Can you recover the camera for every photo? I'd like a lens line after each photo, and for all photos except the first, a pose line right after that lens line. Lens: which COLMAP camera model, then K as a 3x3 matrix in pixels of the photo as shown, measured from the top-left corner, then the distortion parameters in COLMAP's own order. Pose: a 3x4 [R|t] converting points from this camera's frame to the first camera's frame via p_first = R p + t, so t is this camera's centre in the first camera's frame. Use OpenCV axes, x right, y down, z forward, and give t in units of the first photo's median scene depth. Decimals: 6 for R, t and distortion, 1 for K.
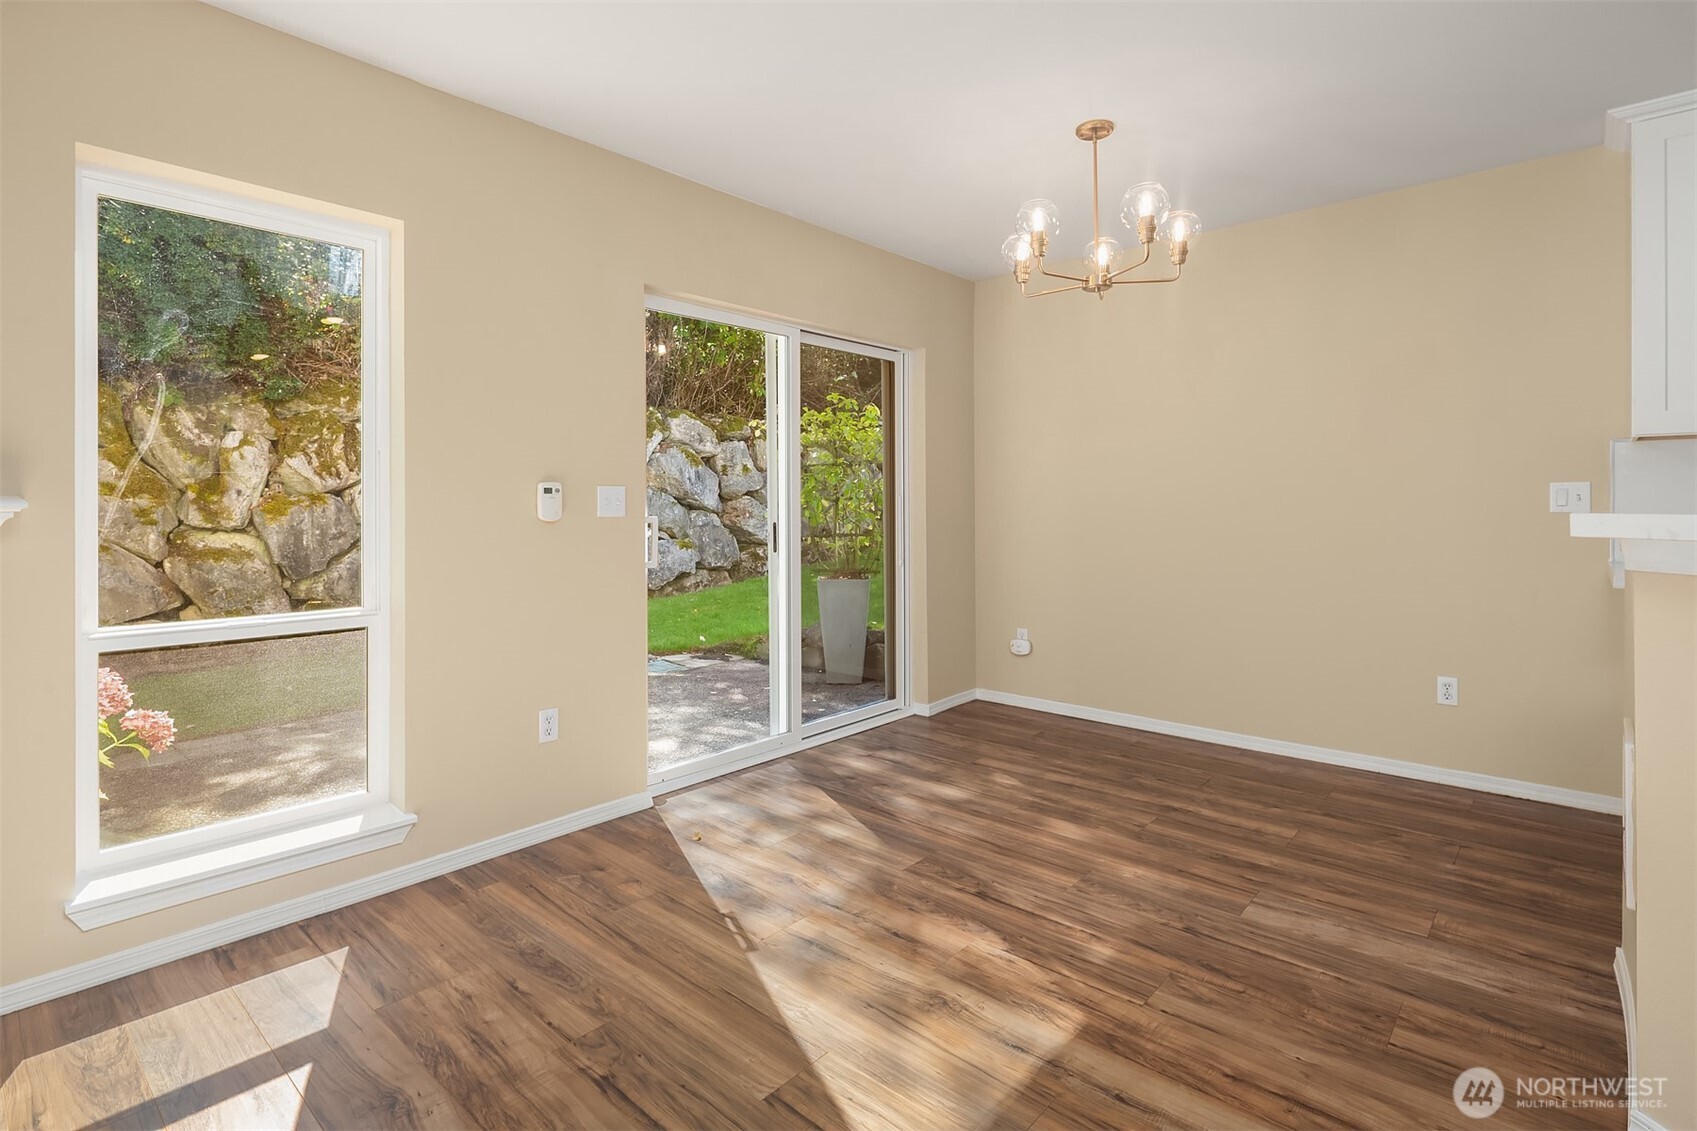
lens RADIAL K [[823.0, 0, 844.8], [0, 823.0, 510.5], [0, 0, 1]] dist [0.002494, -0.001931]
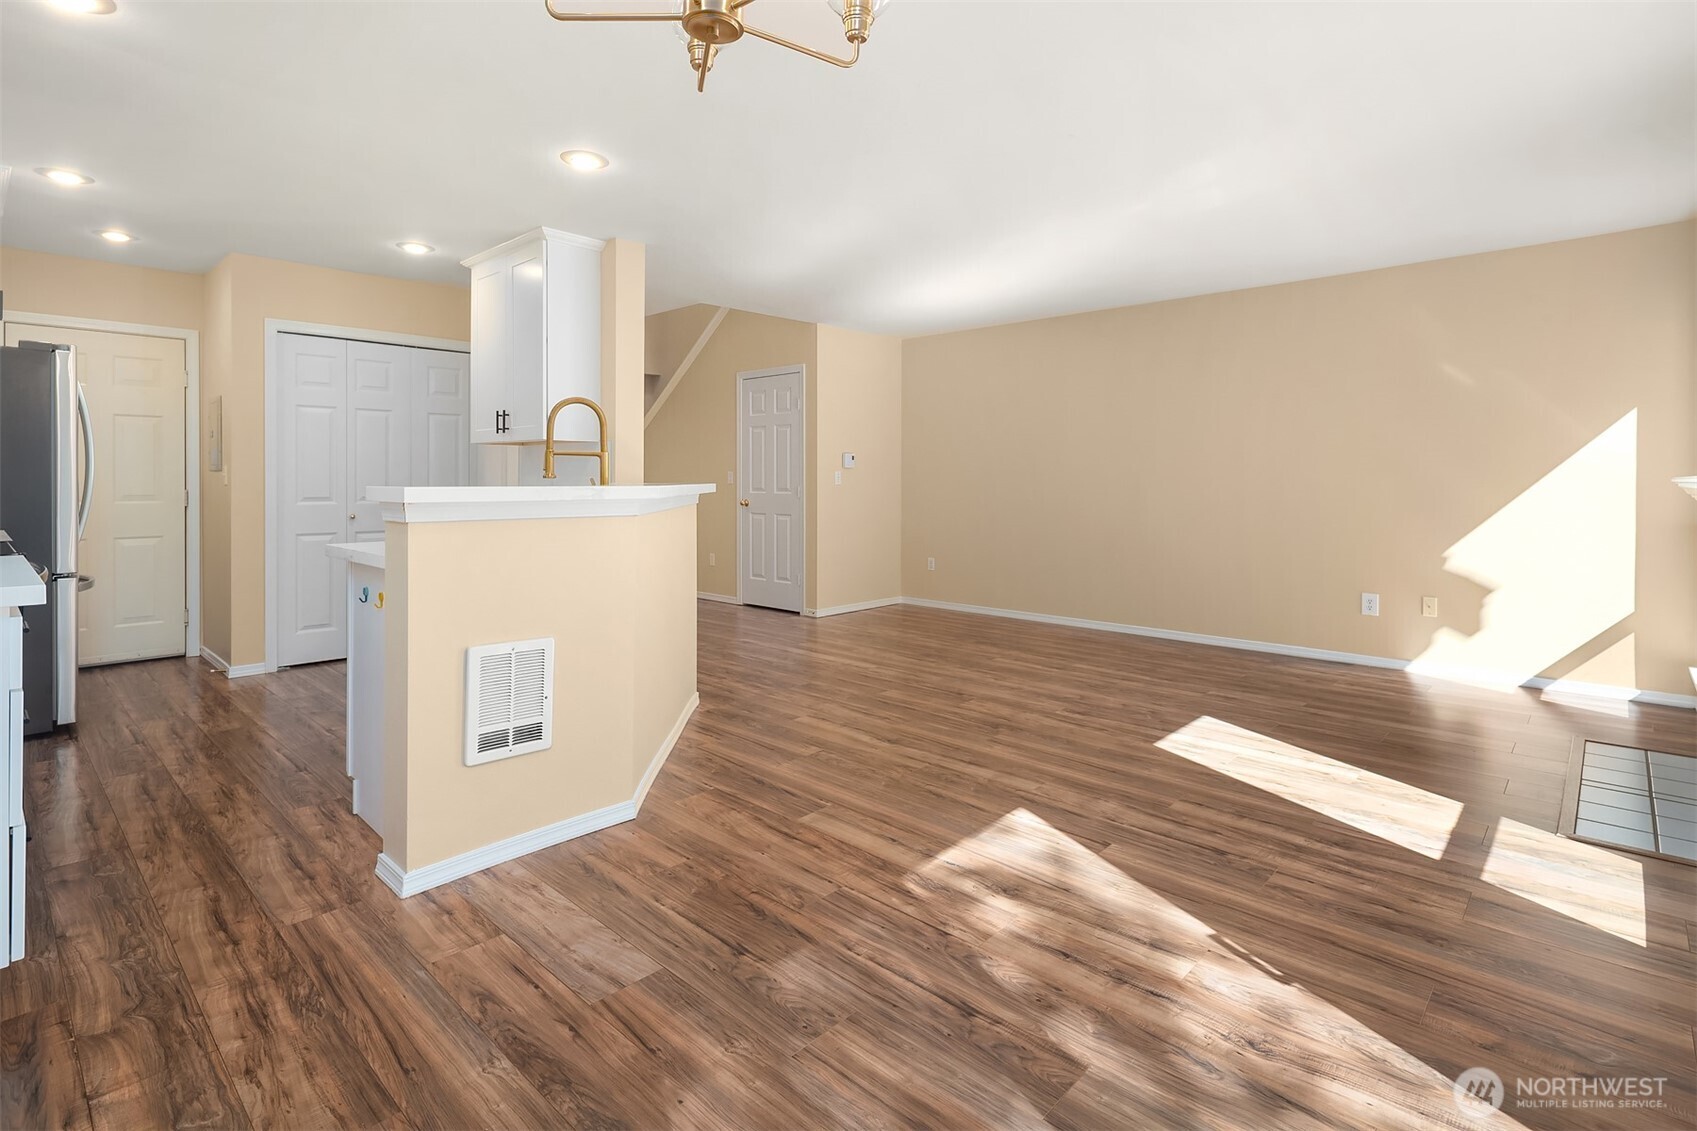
lens RADIAL K [[823.5, 0, 833.0], [0, 823.5, 481.3], [0, 0, 1]] dist [0.003803, 0.000084]
pose [[-0.999358, 0.000461, 0.035825, 0.186057], [0.000786, 0.999959, 0.009069, -0.010726], [-0.035819, 0.009092, -0.999317, 1.245280]]
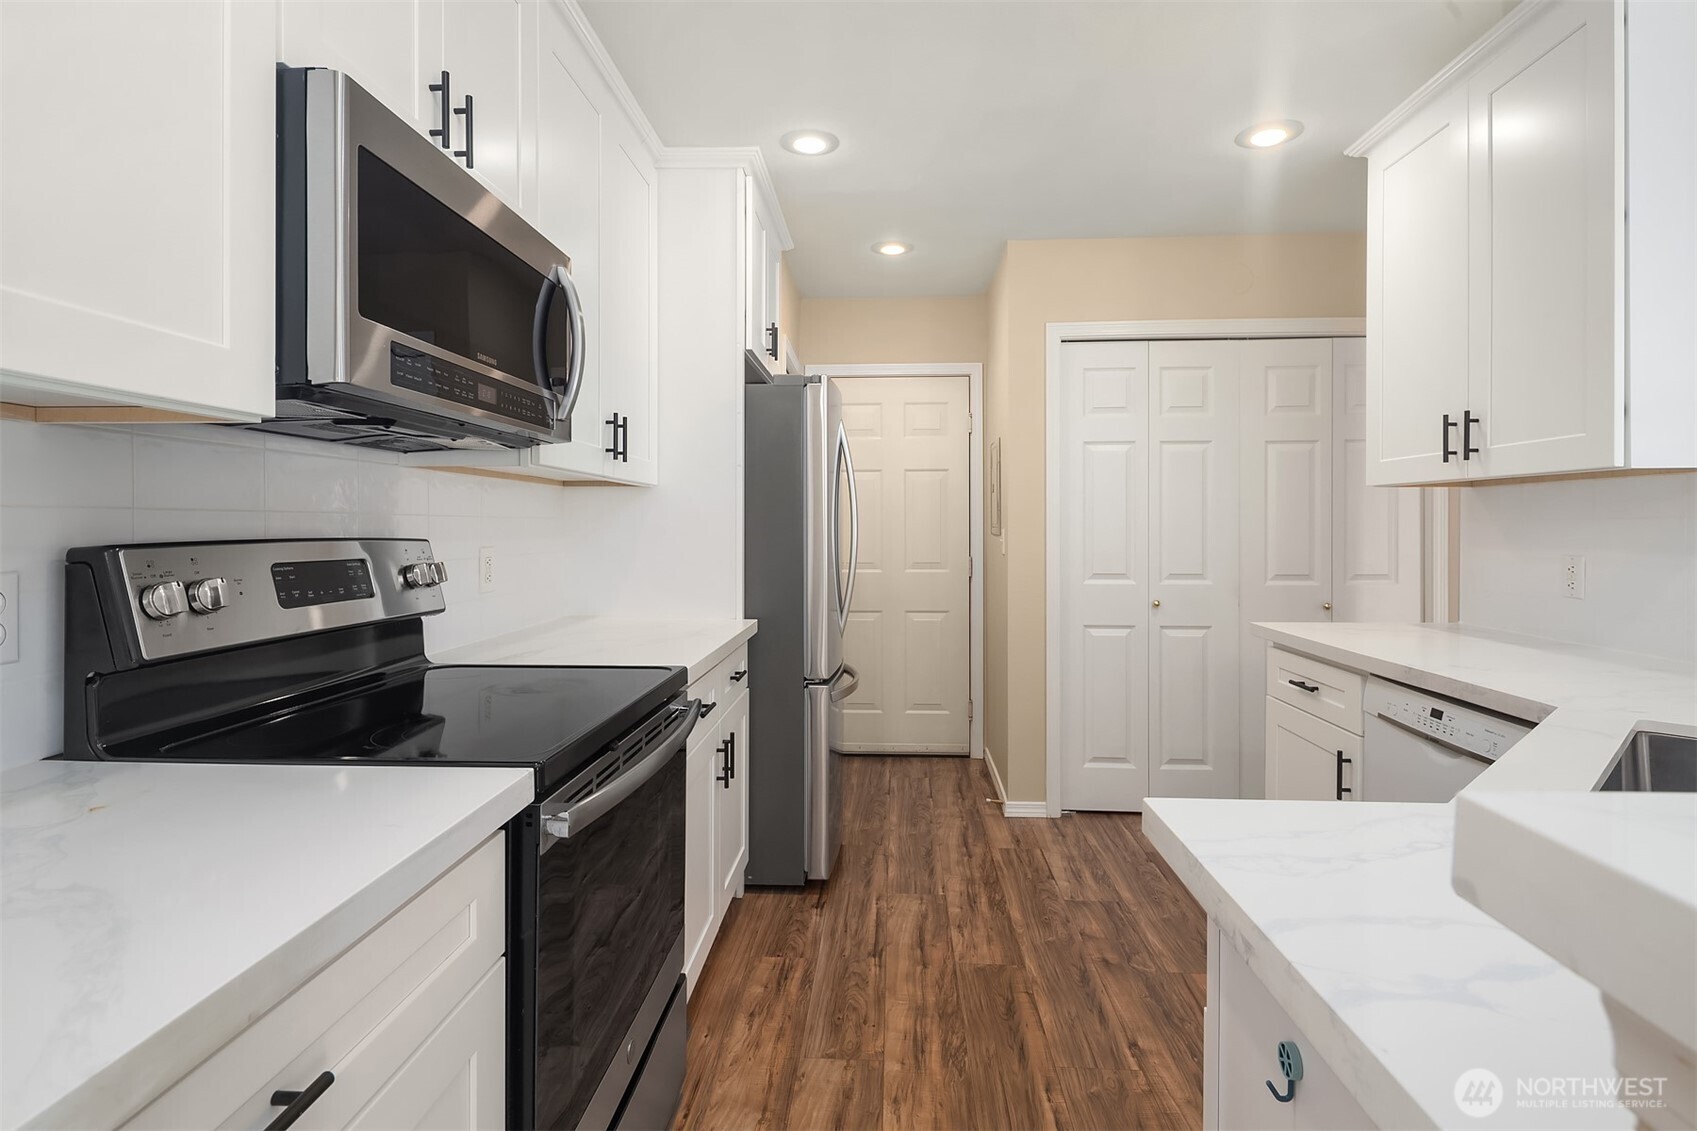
lens RADIAL K [[834.6, 0, 850.0], [0, 834.6, 530.1], [0, 0, 1]] dist [0.002091, 0.000224]
pose [[-0.627856, 0.000392, 0.778329, 0.575759], [0.007915, 0.999951, 0.005881, -0.032236], [-0.778289, 0.009853, -0.627829, 0.678971]]
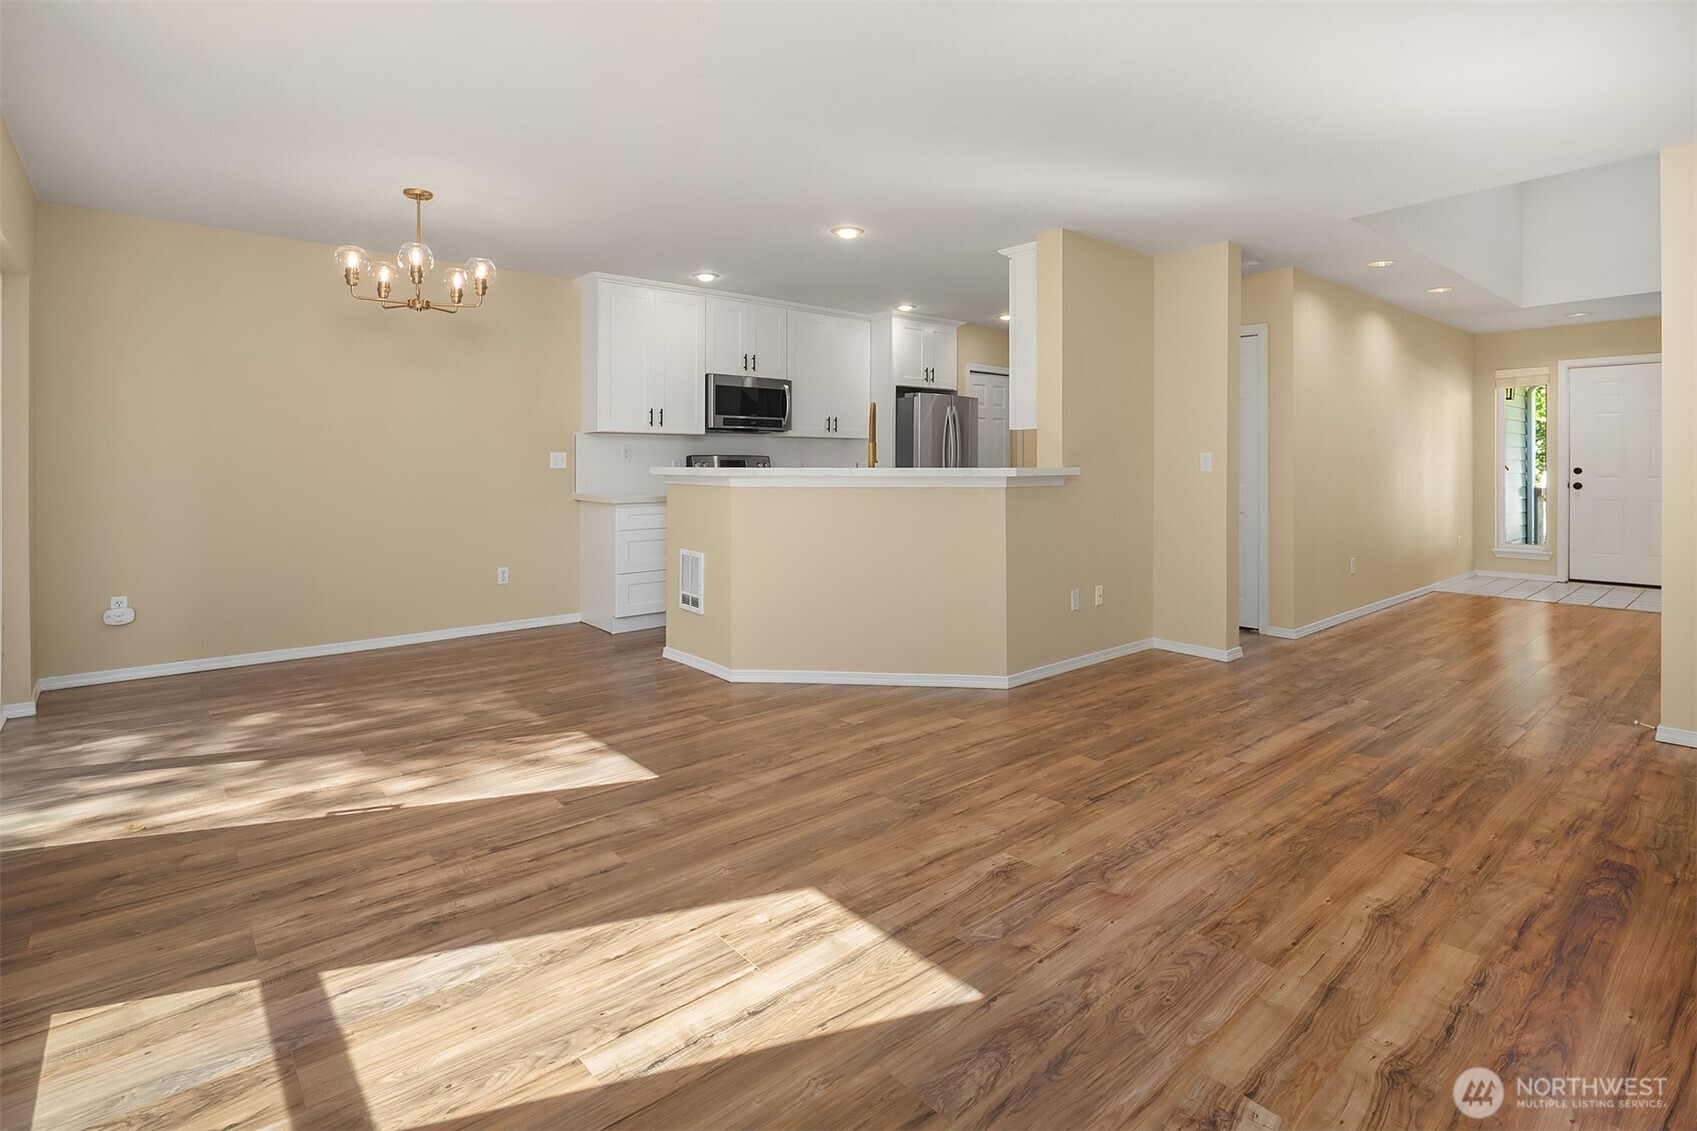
lens RADIAL K [[814.0, 0, 858.4], [0, 814.0, 463.9], [0, 0, 1]] dist [0.003751, -0.001858]
pose [[0.124943, 0.002202, 0.992161, -0.812198], [0.003163, 0.999992, -0.002617, -0.000805], [-0.992159, 0.003465, 0.124935, 0.077850]]
